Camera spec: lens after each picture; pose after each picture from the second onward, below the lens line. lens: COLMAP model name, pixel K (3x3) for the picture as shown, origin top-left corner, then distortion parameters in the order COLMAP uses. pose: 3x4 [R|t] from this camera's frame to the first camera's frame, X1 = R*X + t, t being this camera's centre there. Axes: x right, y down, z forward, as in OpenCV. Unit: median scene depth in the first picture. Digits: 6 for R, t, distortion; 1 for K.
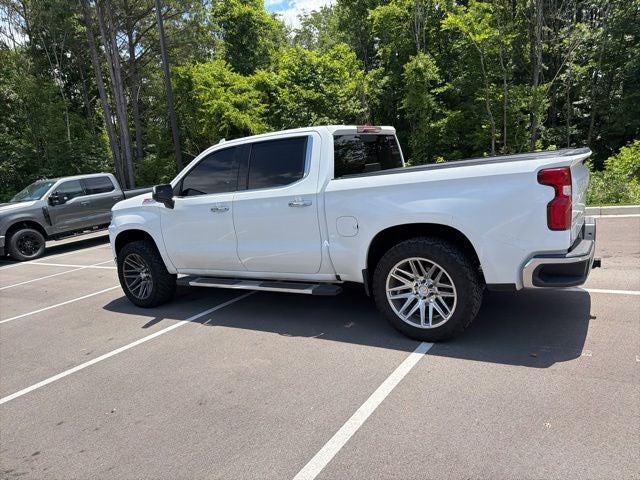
lens RADIAL K [[451.2, 0, 324.7], [0, 451.2, 241.4], [0, 0, 1]] dist [0.026187, -0.038076]
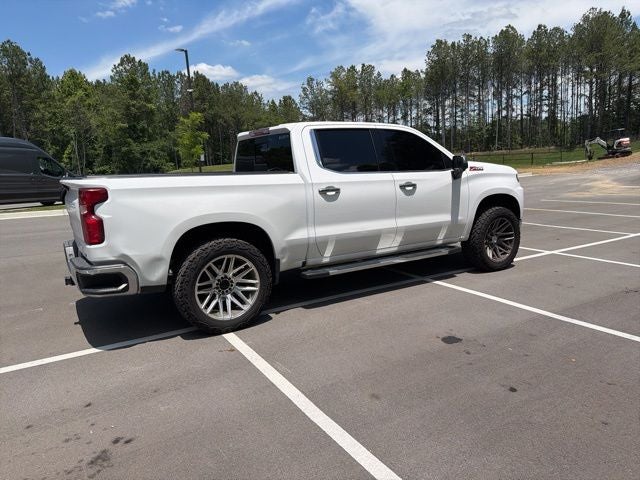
lens RADIAL K [[451.2, 0, 323.5], [0, 451.2, 238.9], [0, 0, 1]] dist [0.026187, -0.038076]
pose [[-0.424496, 0.264609, -0.865901, 0.373256], [-0.068143, 0.944294, 0.321971, -0.131774], [0.902862, 0.195681, -0.382818, 0.578614]]
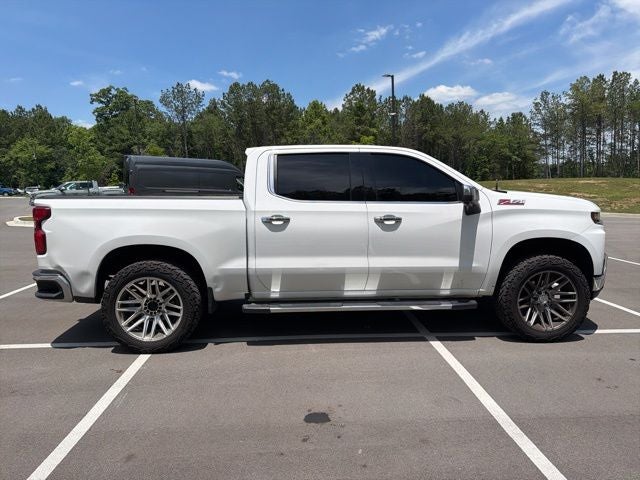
lens RADIAL K [[451.2, 0, 324.3], [0, 451.2, 238.6], [0, 0, 1]] dist [0.026187, -0.038076]
pose [[-0.800573, 0.175213, -0.573047, 0.218455], [-0.004880, 0.954359, 0.298621, -0.137905], [0.599215, 0.241864, -0.763180, 0.708185]]
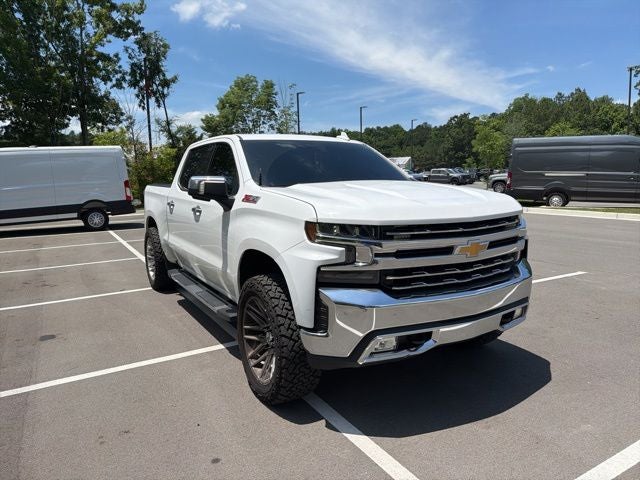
lens RADIAL K [[451.2, 0, 320.4], [0, 451.2, 241.7], [0, 0, 1]] dist [0.026187, -0.038076]
pose [[-0.886204, 0.057014, 0.459774, -0.232294], [0.182645, 0.955020, 0.233619, -0.093780], [-0.425773, 0.291010, -0.856756, 0.735812]]
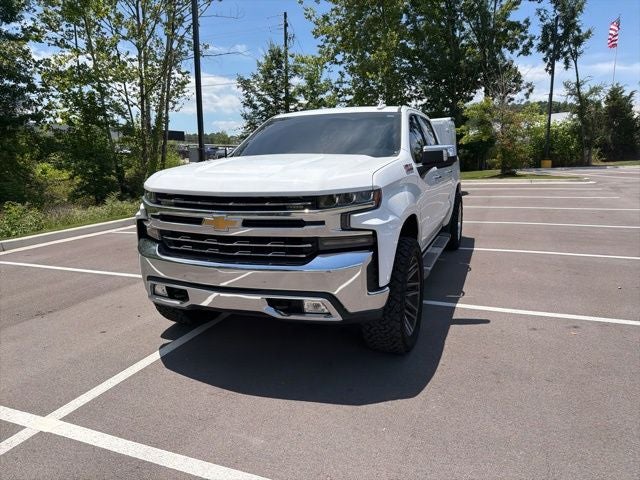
lens RADIAL K [[451.2, 0, 321.9], [0, 451.2, 238.9], [0, 0, 1]] dist [0.026187, -0.038076]
pose [[-0.185703, -0.069638, 0.980135, -0.417672], [0.200655, 0.973779, 0.107204, -0.035094], [-0.961900, 0.216577, -0.166860, 0.519113]]
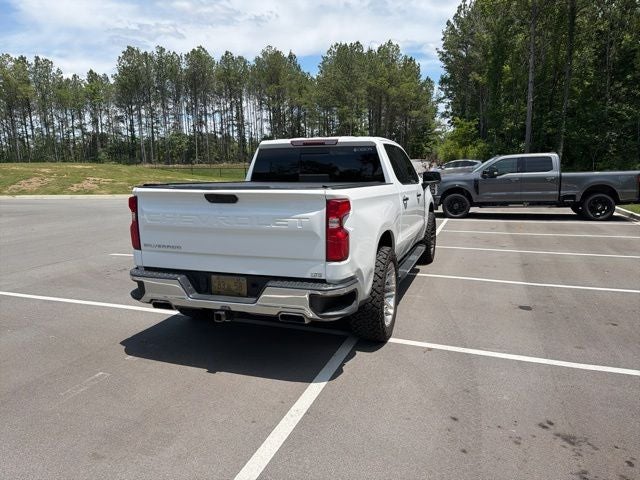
lens RADIAL K [[451.2, 0, 323.9], [0, 451.2, 236.2], [0, 0, 1]] dist [0.026187, -0.038076]
pose [[0.227678, 0.243417, -0.942821, 0.420326], [-0.177764, 0.962369, 0.205537, -0.092906], [0.957373, 0.120803, 0.262381, 0.278169]]
